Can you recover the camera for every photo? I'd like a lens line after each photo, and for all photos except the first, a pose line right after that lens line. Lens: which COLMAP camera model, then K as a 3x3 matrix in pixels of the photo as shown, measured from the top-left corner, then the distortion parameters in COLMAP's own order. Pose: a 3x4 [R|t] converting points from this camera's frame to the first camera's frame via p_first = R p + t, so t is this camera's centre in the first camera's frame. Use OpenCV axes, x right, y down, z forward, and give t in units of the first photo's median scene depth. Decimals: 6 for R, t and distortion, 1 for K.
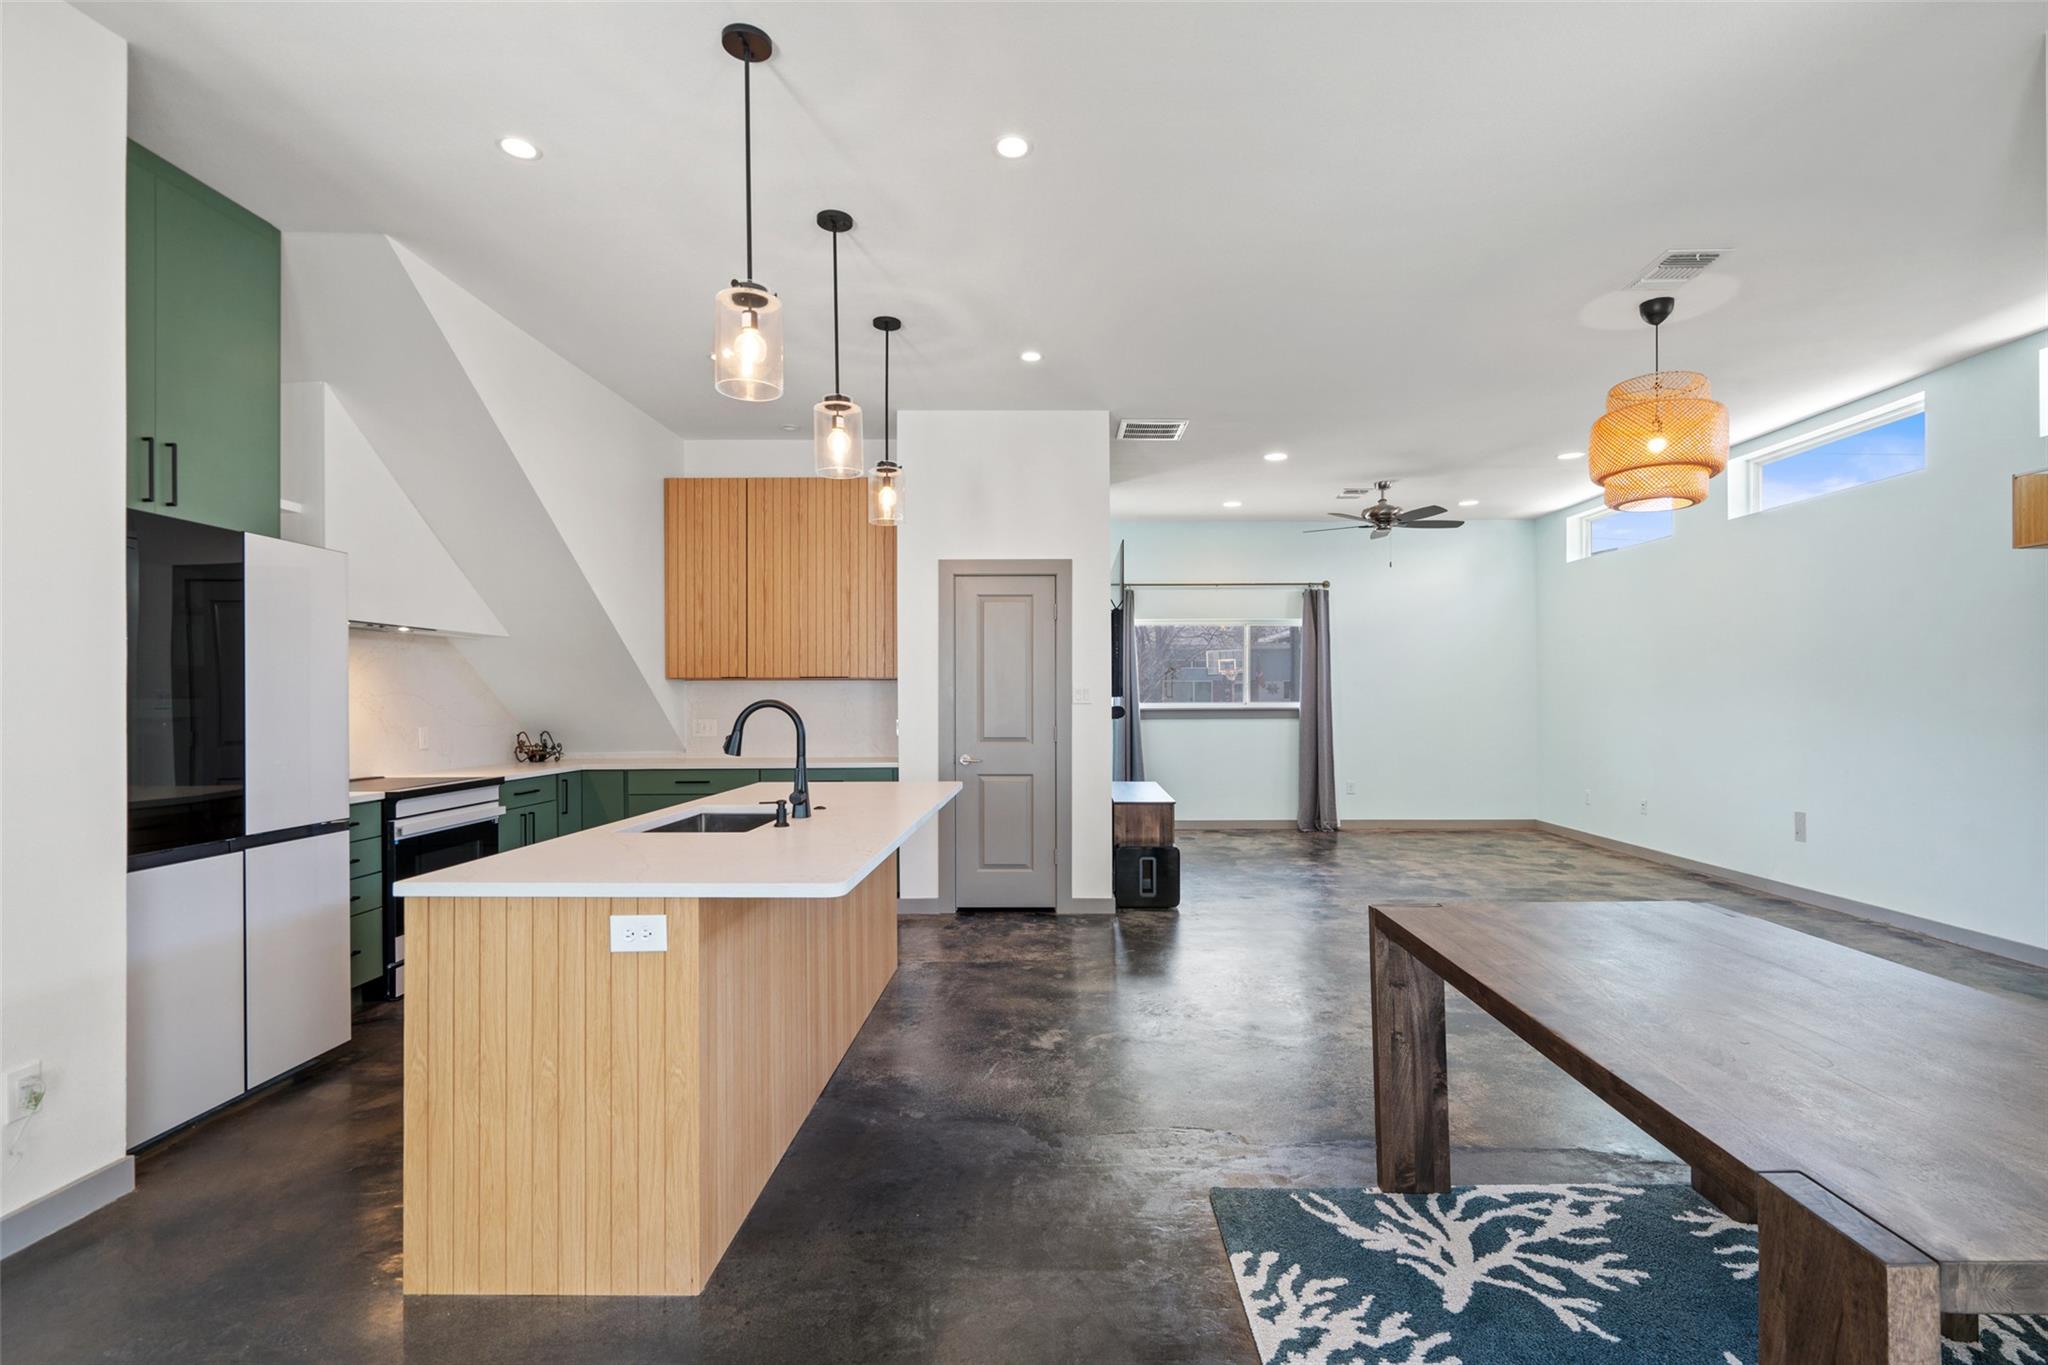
lens RADIAL K [[933.4, 0, 1031.5], [0, 933.4, 690.1], [0, 0, 1]] dist [-0.003934, 0.001396]
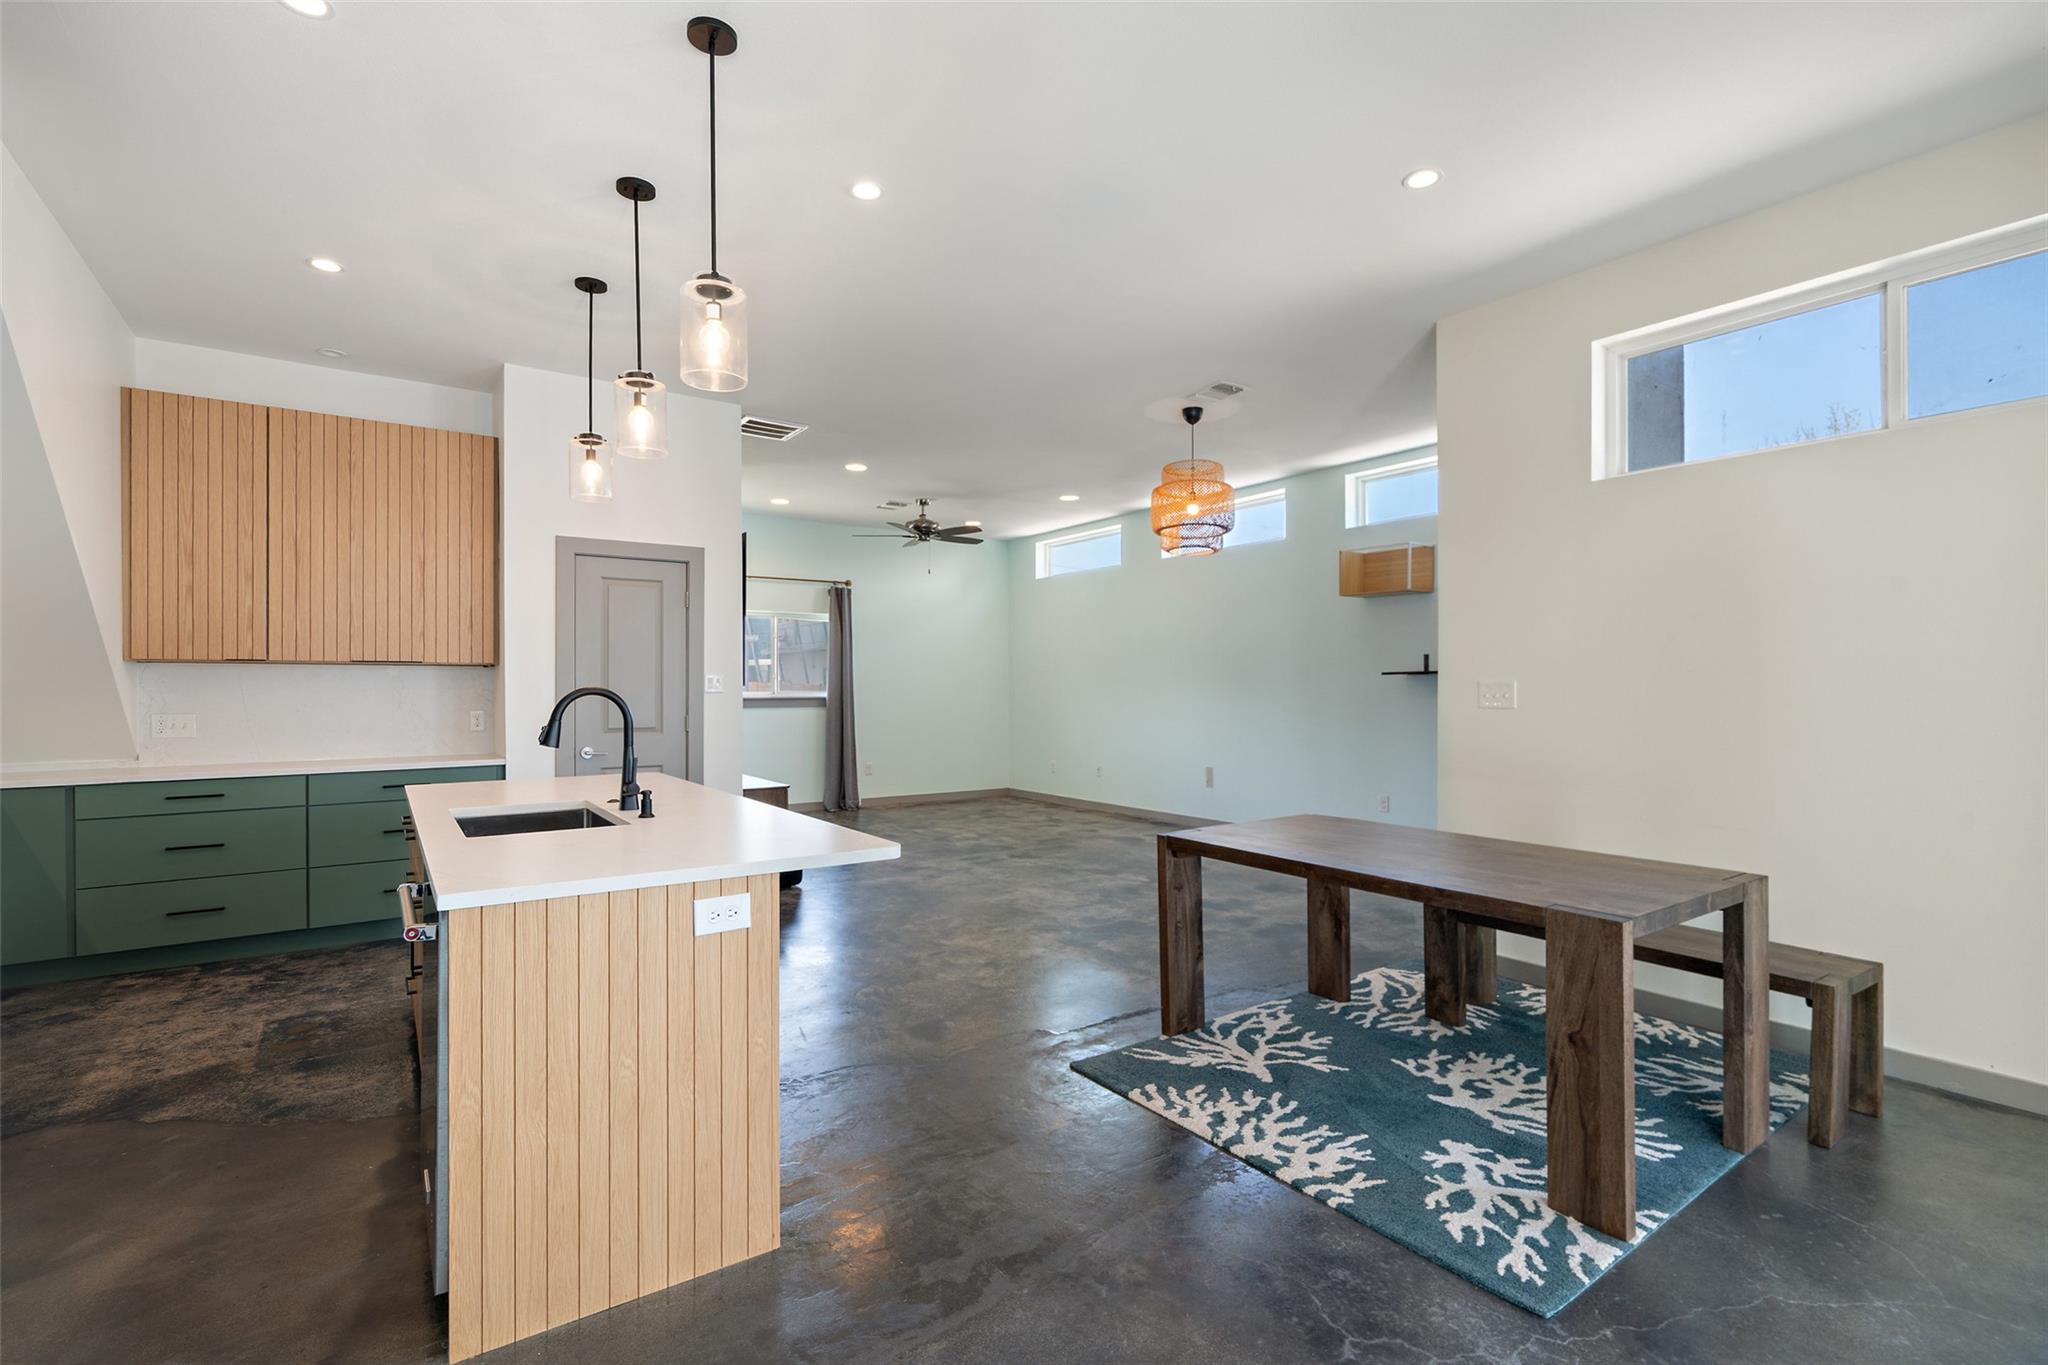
lens RADIAL K [[933.4, 0, 1020.3], [0, 933.4, 681.1], [0, 0, 1]] dist [-0.003934, 0.001396]
pose [[0.815991, 0.005021, 0.578043, -0.366675], [-0.005247, 0.999985, -0.001279, 0.002402], [-0.578041, -0.001989, 0.816006, -0.011259]]
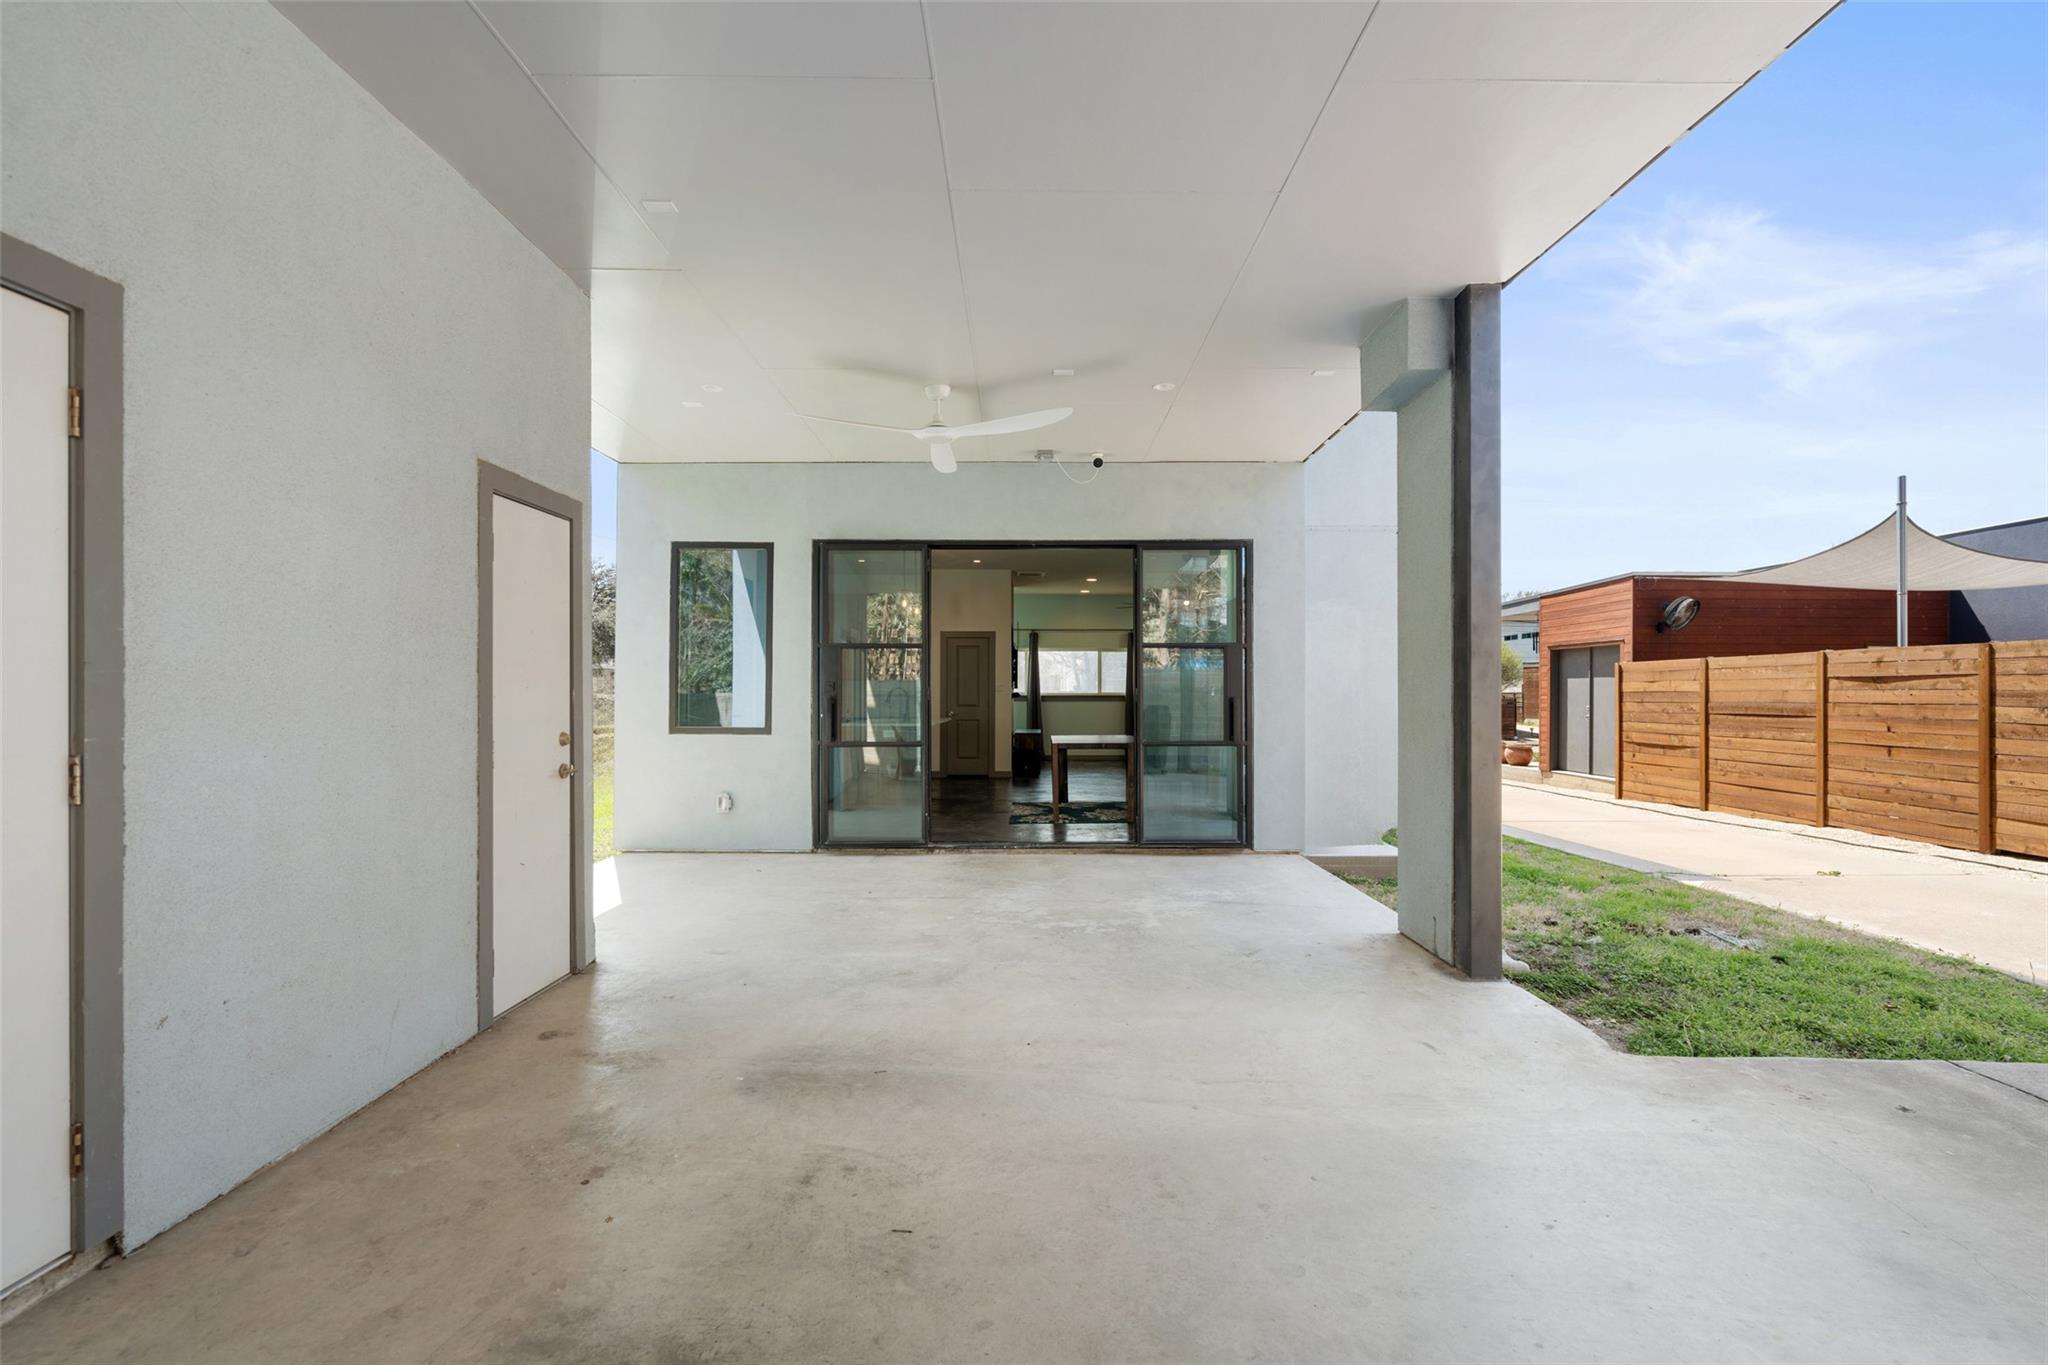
lens RADIAL K [[933.4, 0, 1022.2], [0, 933.4, 688.8], [0, 0, 1]] dist [-0.003934, 0.001396]
pose [[0.999956, 0.002519, 0.009001, 0.135018], [-0.002538, 0.999995, 0.002060, 0.007586], [-0.008996, -0.002083, 0.999957, -2.088063]]
